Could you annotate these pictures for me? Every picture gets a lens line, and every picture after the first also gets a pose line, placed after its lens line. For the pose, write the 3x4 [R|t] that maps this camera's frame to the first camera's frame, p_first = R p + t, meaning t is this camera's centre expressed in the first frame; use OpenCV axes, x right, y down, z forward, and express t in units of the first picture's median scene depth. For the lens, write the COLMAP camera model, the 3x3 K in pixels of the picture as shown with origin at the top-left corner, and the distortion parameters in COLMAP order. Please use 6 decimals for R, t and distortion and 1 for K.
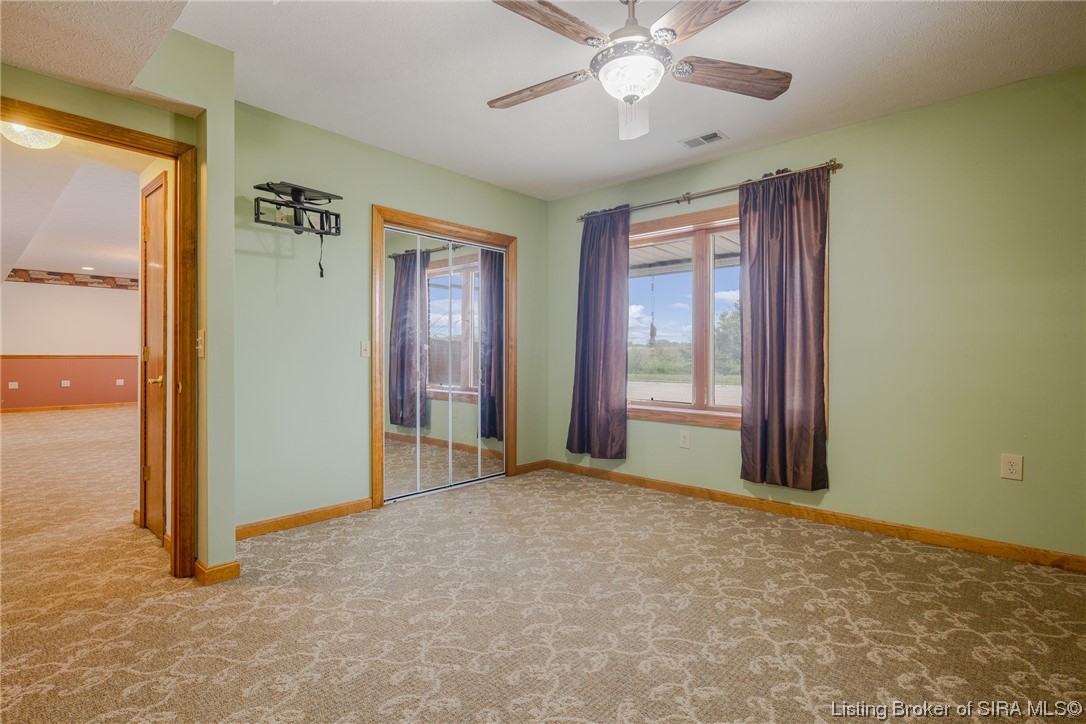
lens RADIAL K [[529.3, 0, 556.0], [0, 529.3, 353.5], [0, 0, 1]] dist [0.001851, -0.000492]
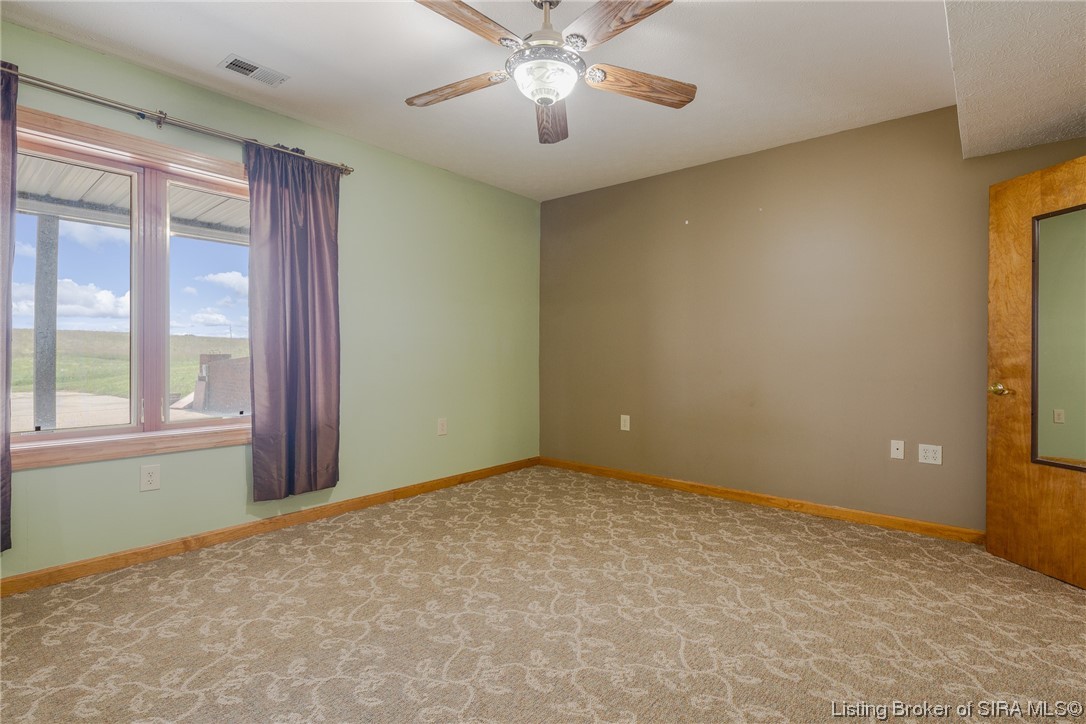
lens RADIAL K [[529.3, 0, 556.0], [0, 529.3, 353.5], [0, 0, 1]] dist [0.001851, -0.000492]
pose [[-0.040200, -0.005427, 0.999177, -0.587949], [-0.005985, 0.999969, 0.005190, -0.001097], [-0.999174, -0.005771, -0.040231, 0.681142]]
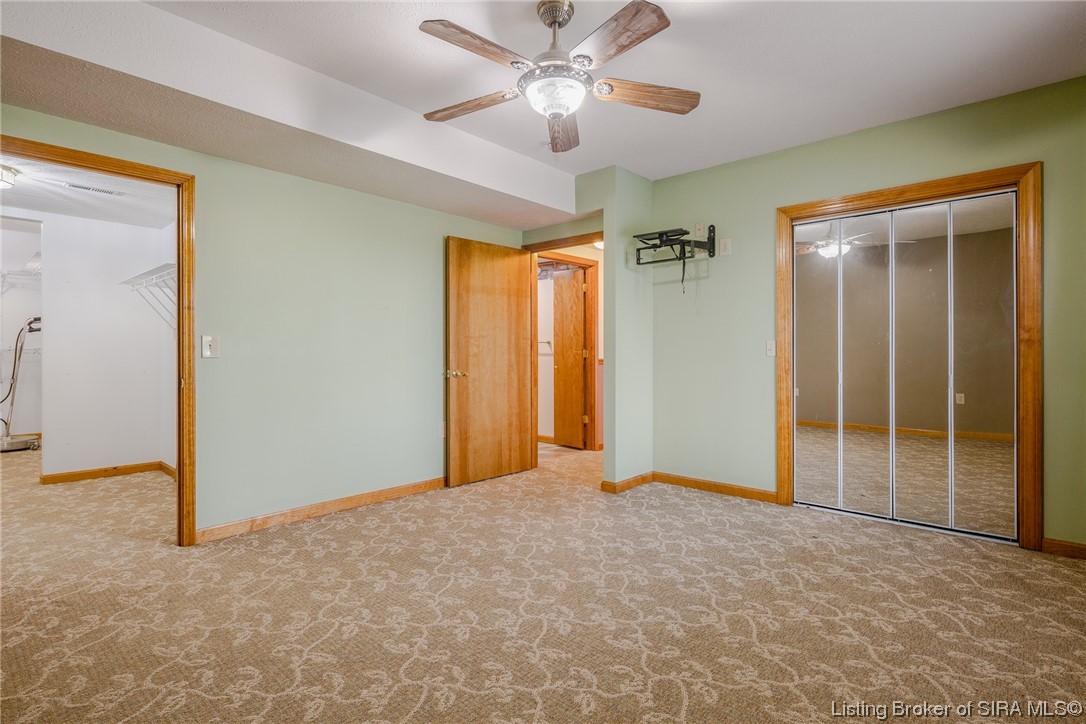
lens RADIAL K [[535.3, 0, 547.2], [0, 535.3, 354.4], [0, 0, 1]] dist [0.000027, -0.002080]
pose [[-0.011972, -0.002556, -0.999925, 0.825339], [0.000818, 0.999996, -0.002566, 0.005828], [0.999928, -0.000848, -0.011970, 0.666155]]
